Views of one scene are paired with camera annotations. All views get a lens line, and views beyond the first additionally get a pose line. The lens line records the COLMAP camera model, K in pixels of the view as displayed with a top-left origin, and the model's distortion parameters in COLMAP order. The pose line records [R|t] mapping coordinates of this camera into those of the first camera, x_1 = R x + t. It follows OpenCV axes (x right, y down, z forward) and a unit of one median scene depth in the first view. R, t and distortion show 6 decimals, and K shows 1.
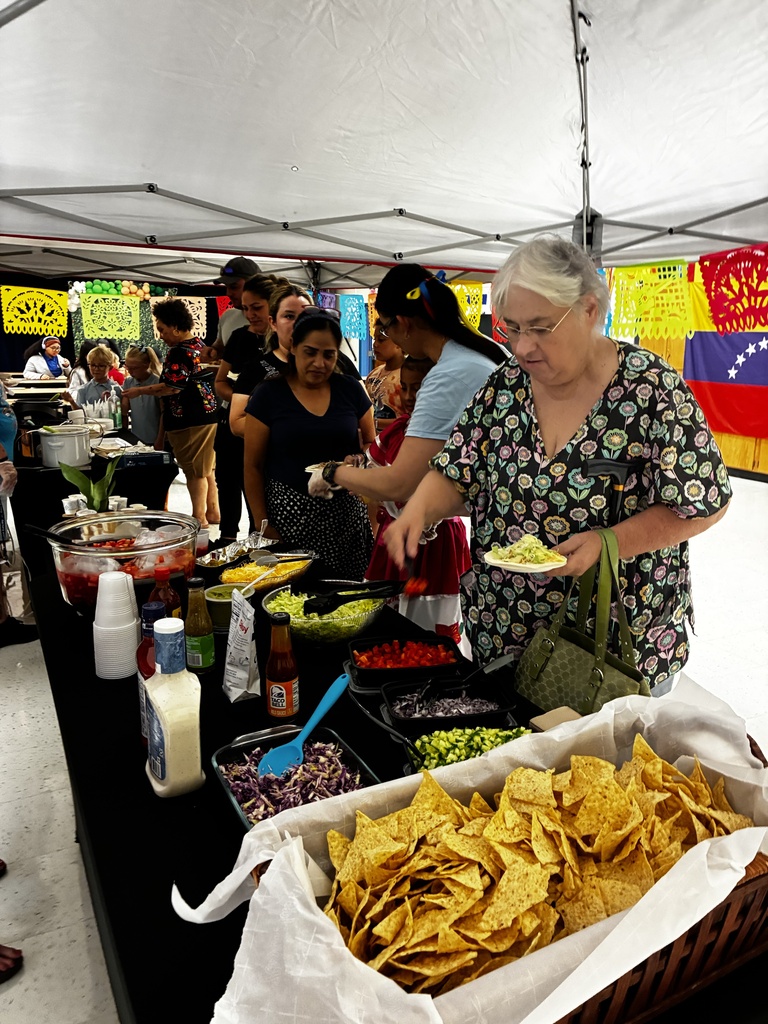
lens RADIAL K [[780.3, 0, 383.5], [0, 780.3, 512.8], [0, 0, 1]] dist [0.057307, -0.067891]
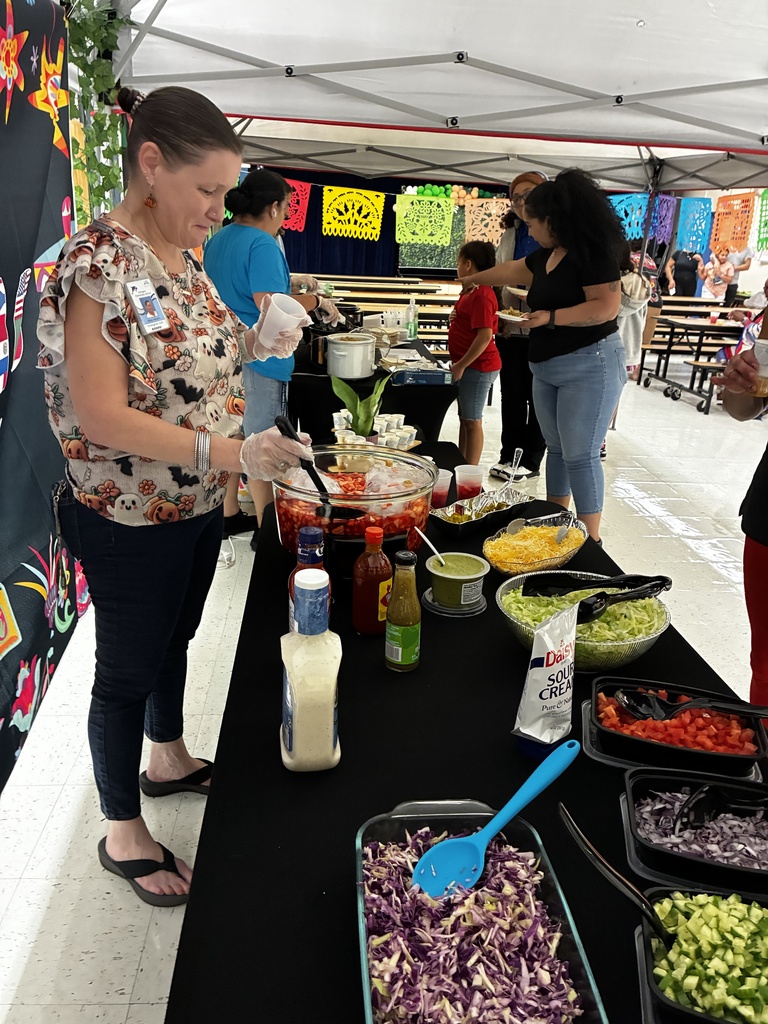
lens RADIAL K [[780.3, 0, 372.9], [0, 780.3, 508.3], [0, 0, 1]] dist [0.057307, -0.067891]
pose [[0.917338, 0.156430, -0.366087, 0.004287], [-0.118996, 0.985268, 0.122827, -0.026798], [0.379908, -0.069111, 0.922439, 0.138505]]
